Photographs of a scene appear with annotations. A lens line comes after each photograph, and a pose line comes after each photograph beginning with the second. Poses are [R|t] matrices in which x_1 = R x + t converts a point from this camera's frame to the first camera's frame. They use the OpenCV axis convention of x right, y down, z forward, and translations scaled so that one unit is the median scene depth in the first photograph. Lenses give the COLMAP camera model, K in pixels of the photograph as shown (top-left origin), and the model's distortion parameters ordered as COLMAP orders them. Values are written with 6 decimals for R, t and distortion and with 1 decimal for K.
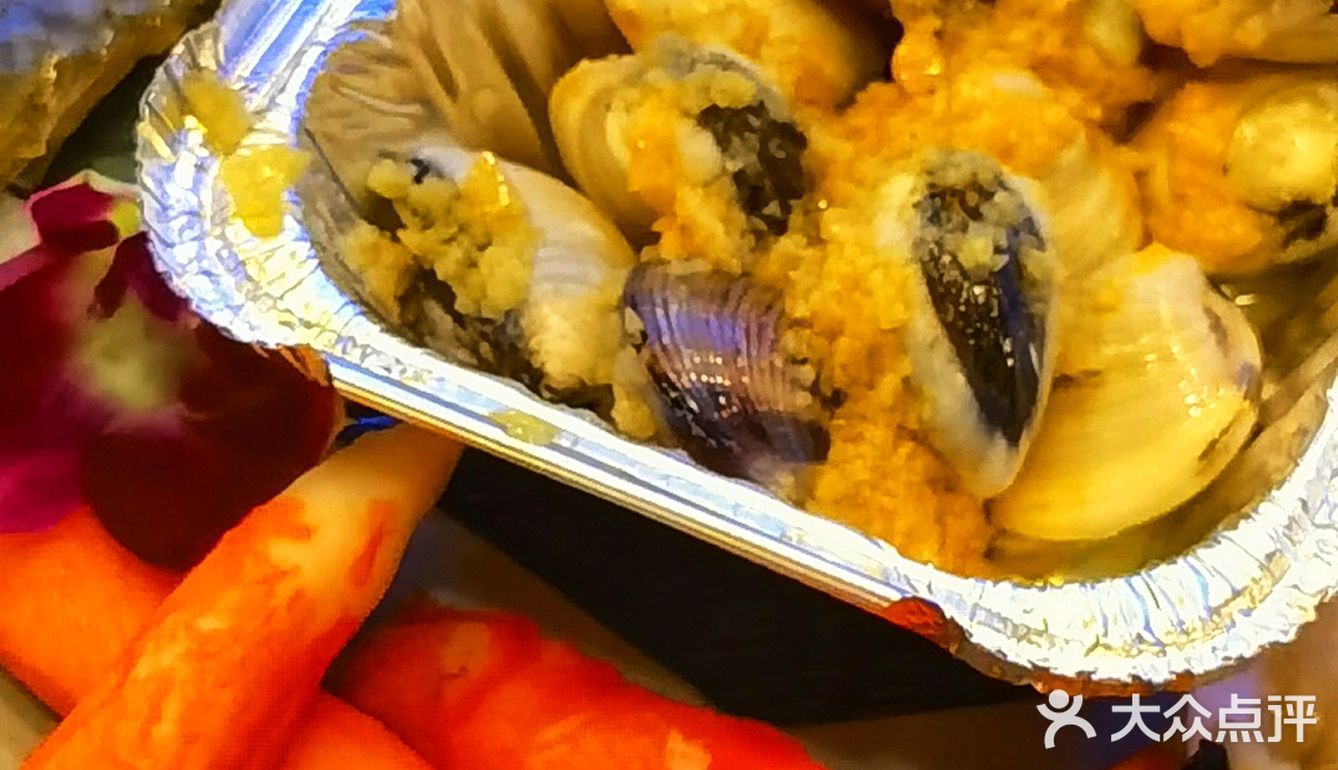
lens RADIAL K [[4388.0, 0, 669.0], [0, 4388.0, 385.0], [0, 0, 1]] dist [0.085981, -3.591793]
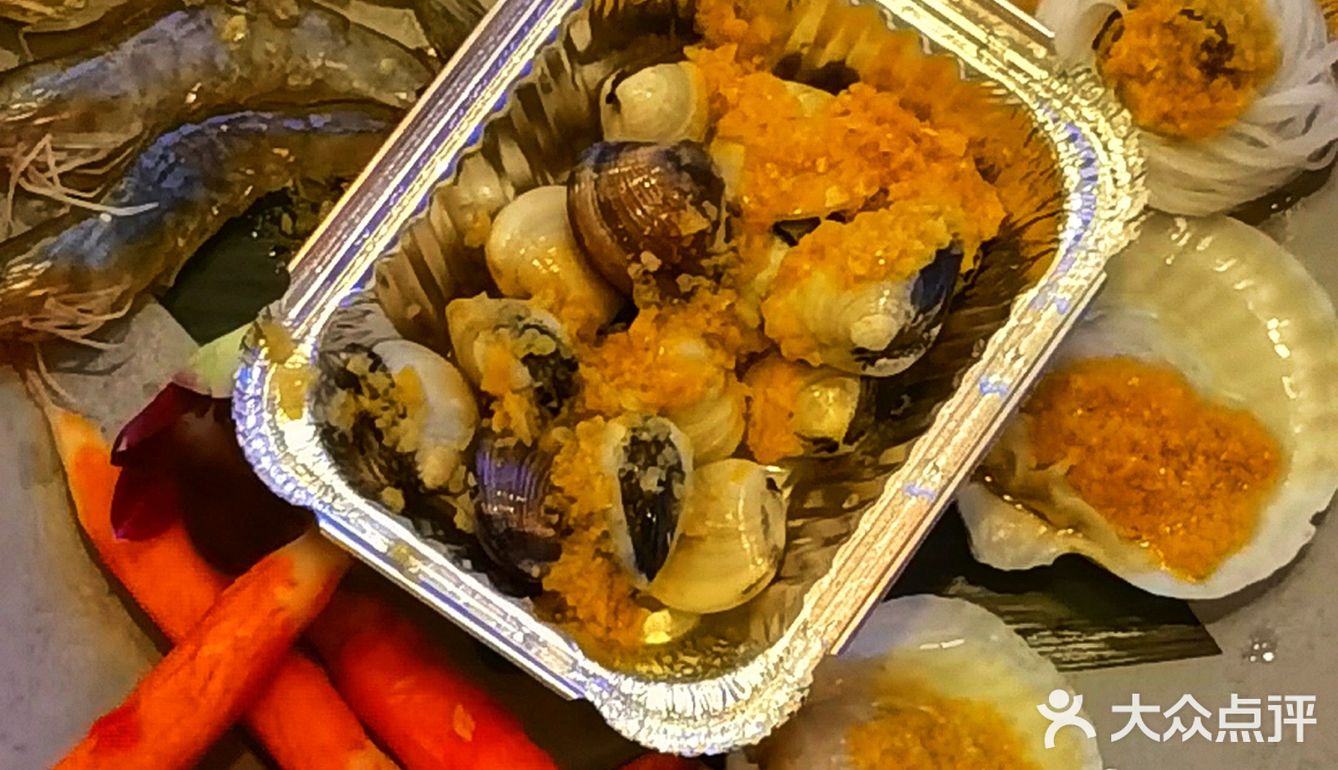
lens RADIAL K [[4388.0, 0, 669.0], [0, 4388.0, 385.0], [0, 0, 1]] dist [0.085981, -3.591793]
pose [[0.984855, 0.153135, 0.081303, -0.087243], [-0.170346, 0.941978, 0.289239, -0.635448], [-0.032293, -0.298708, 0.953798, -0.858894]]
